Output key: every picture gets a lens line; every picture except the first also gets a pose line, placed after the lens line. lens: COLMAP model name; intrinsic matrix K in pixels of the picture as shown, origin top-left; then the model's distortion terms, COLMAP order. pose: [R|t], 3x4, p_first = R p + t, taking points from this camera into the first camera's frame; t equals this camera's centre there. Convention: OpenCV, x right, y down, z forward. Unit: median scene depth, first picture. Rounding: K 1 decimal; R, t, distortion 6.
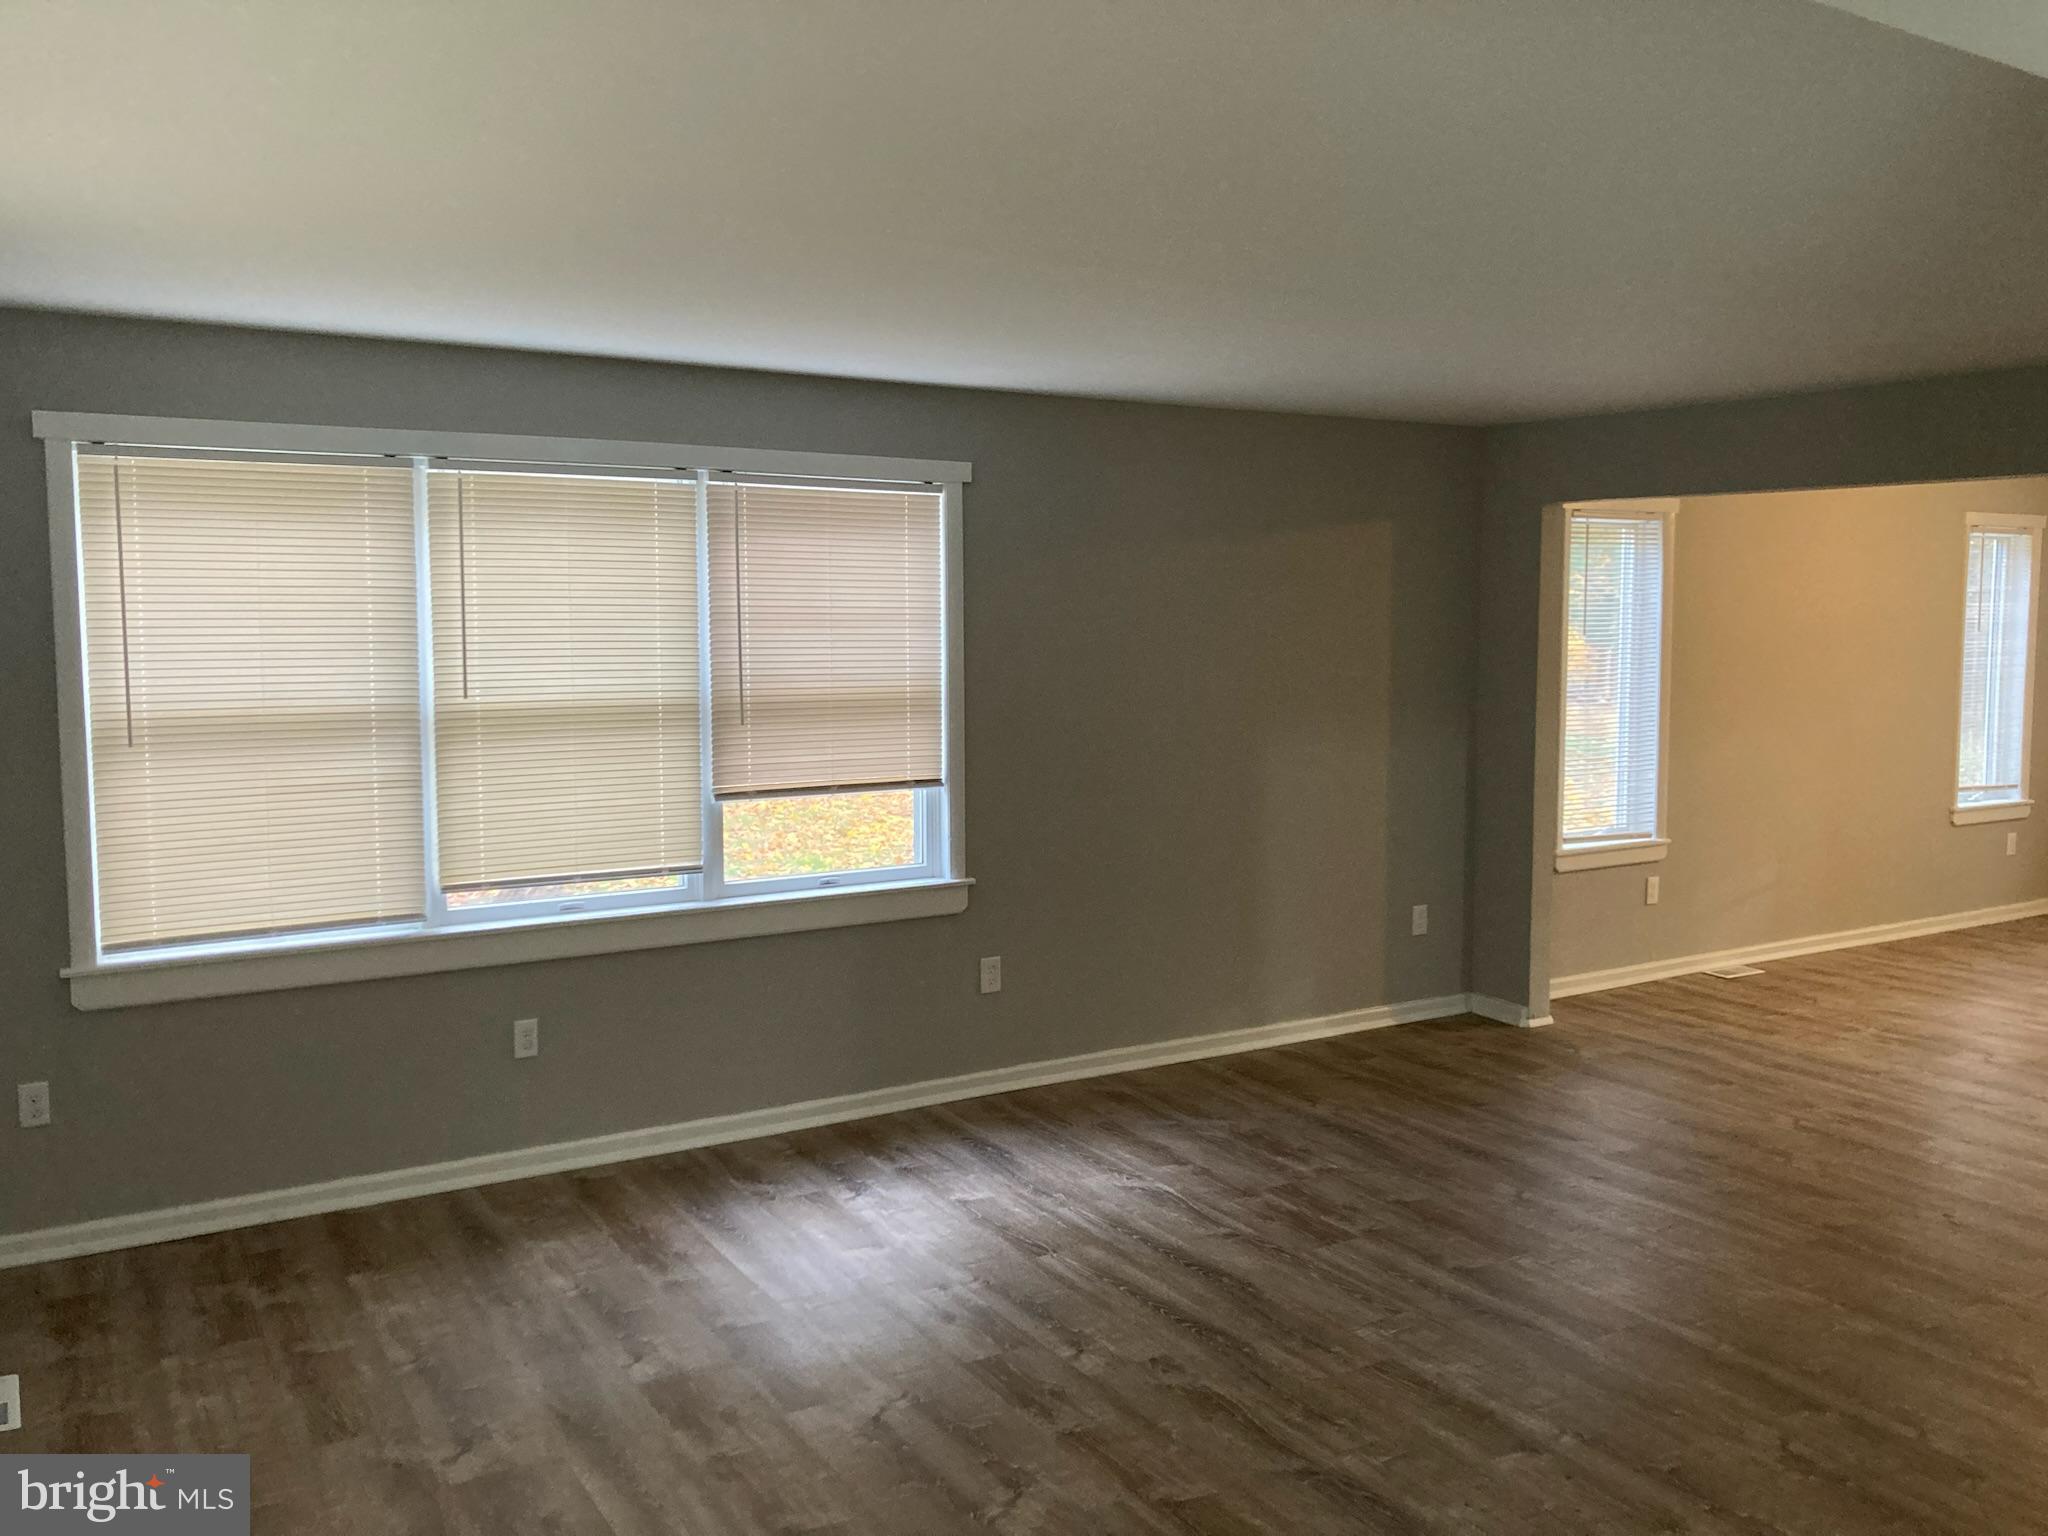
lens RADIAL K [[1686.7, 0, 1018.3], [0, 1686.7, 763.2], [0, 0, 1]] dist [0.039268, -0.020897]
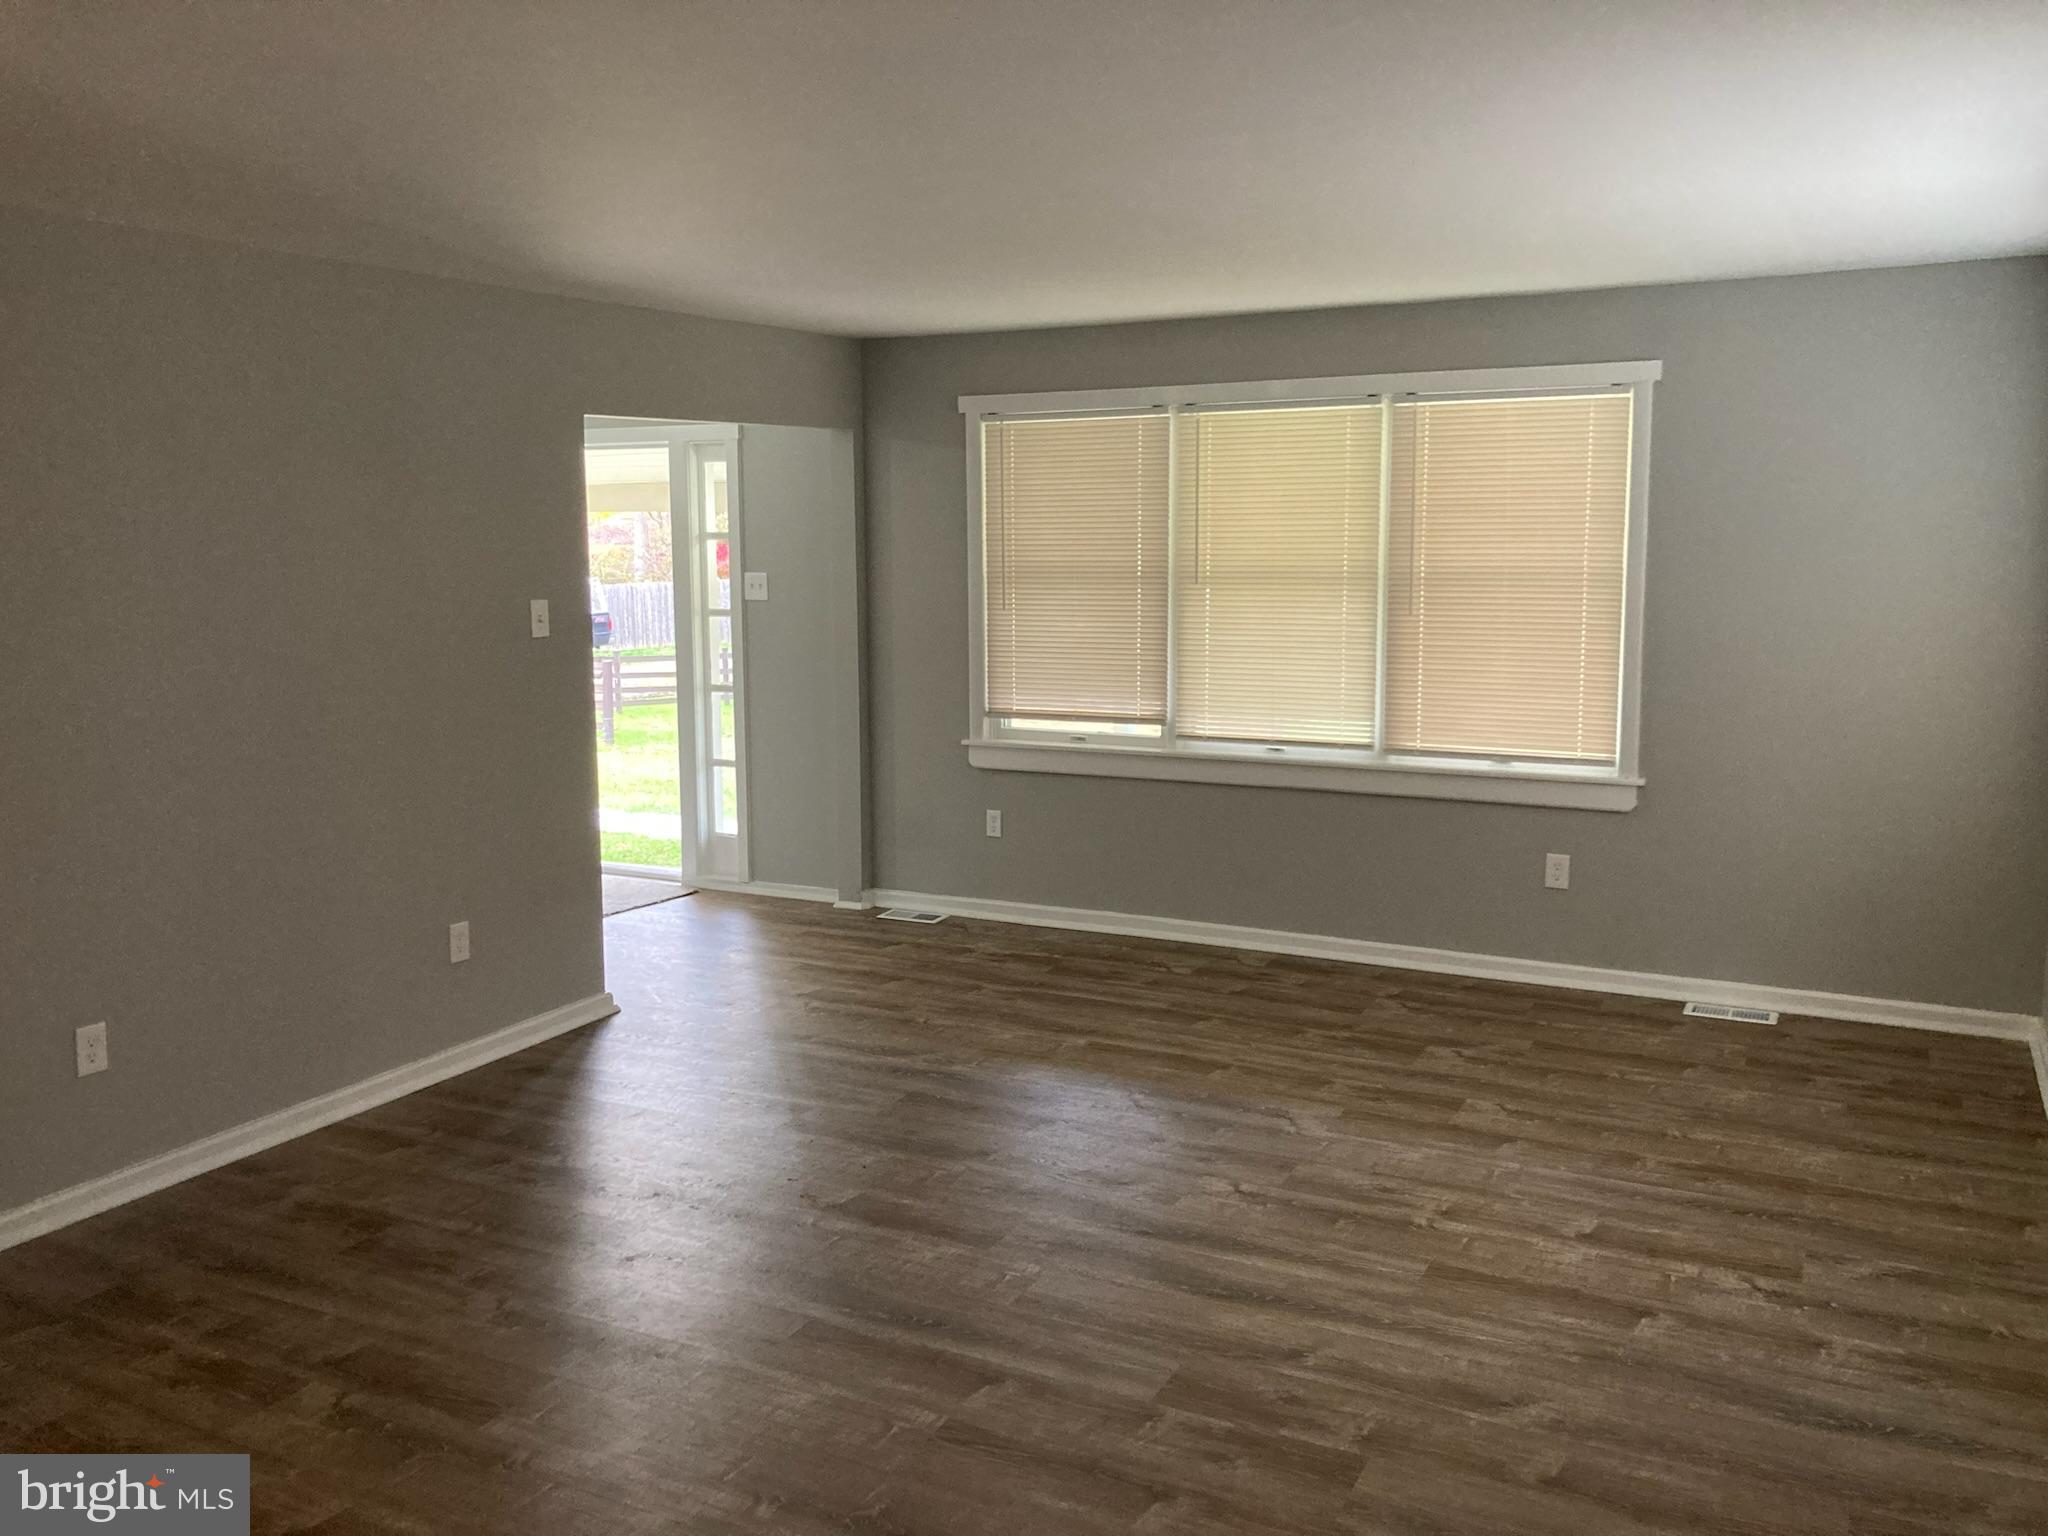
lens RADIAL K [[1686.7, 0, 1021.3], [0, 1686.7, 770.2], [0, 0, 1]] dist [0.039268, -0.020897]
pose [[-0.848492, 0.080563, -0.523040, 0.652977], [-0.046886, 0.973014, 0.225931, -0.143685], [0.527127, 0.216223, -0.821818, 1.642168]]
